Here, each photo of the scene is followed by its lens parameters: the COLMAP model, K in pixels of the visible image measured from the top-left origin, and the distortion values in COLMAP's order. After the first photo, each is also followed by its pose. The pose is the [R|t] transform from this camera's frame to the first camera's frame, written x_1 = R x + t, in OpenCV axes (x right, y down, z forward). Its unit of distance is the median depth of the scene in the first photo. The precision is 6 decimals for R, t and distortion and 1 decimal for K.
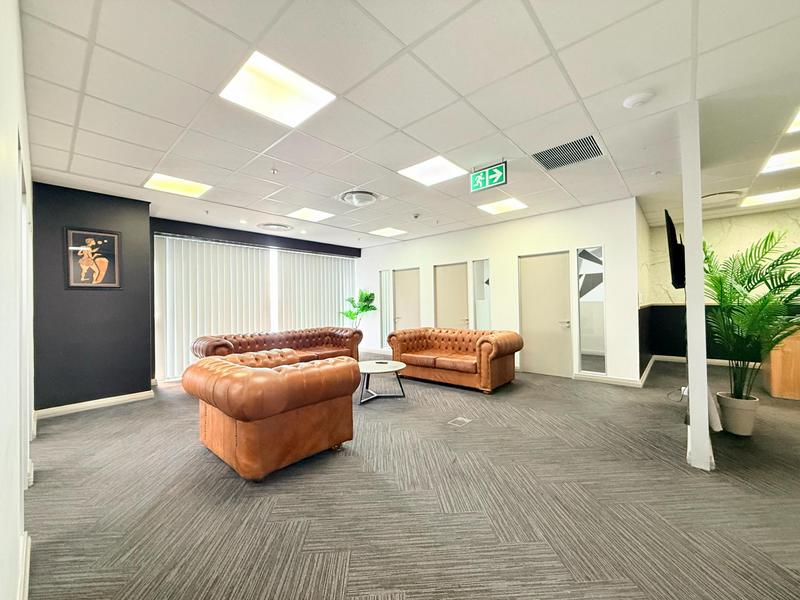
lens RADIAL K [[317.5, 0, 398.2], [0, 317.5, 301.3], [0, 0, 1]] dist [-0.000008, 0.000483]
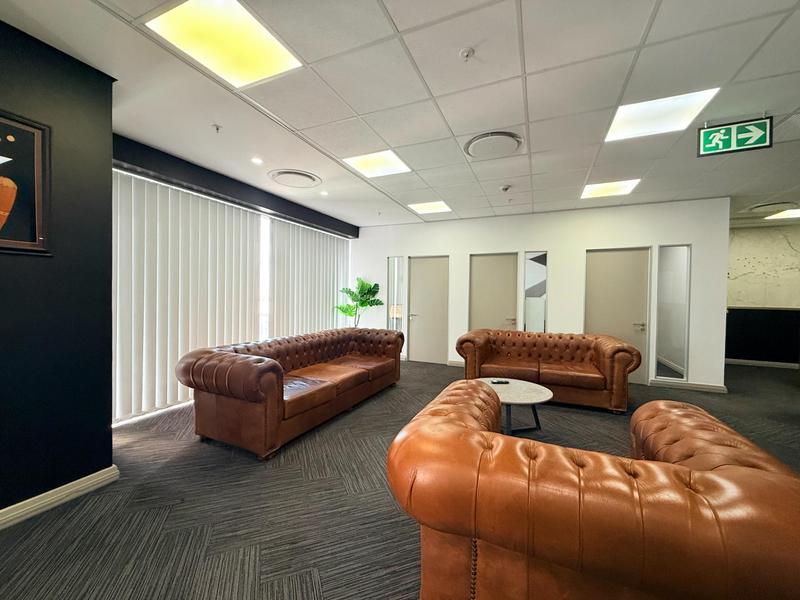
lens RADIAL K [[317.5, 0, 398.2], [0, 317.5, 301.3], [0, 0, 1]] dist [-0.000008, 0.000483]
pose [[0.950855, 0.024308, 0.308681, -0.424166], [-0.032092, 0.999282, 0.020163, 0.001481], [-0.307969, -0.029079, 0.950952, 0.330545]]
